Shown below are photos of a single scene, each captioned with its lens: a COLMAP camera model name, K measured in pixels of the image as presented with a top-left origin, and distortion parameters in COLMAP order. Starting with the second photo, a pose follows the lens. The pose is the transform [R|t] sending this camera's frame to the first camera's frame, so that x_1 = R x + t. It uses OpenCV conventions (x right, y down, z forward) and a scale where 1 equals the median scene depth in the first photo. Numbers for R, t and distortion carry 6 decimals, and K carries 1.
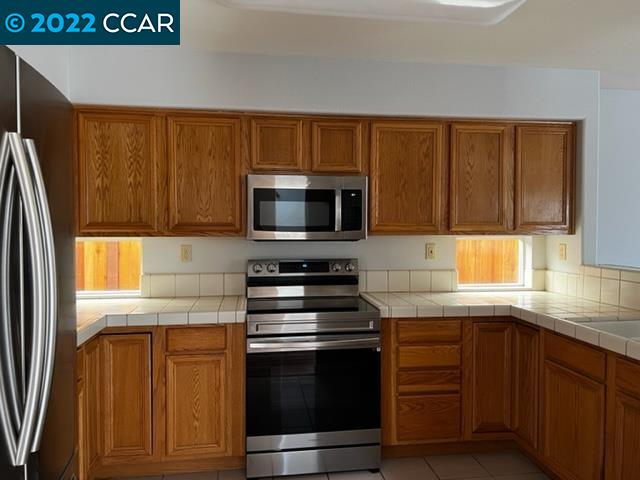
lens RADIAL K [[483.2, 0, 322.8], [0, 483.2, 241.2], [0, 0, 1]] dist [0.070042, -0.066824]
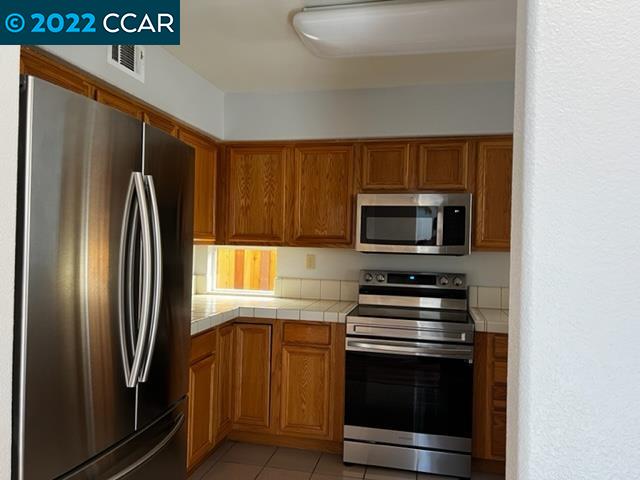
lens RADIAL K [[483.2, 0, 321.1], [0, 483.2, 237.1], [0, 0, 1]] dist [0.070042, -0.066824]
pose [[0.934345, 0.018266, -0.355902, 0.173307], [-0.033459, 0.998770, -0.036579, 0.008377], [0.354796, 0.046085, 0.933807, -0.086218]]
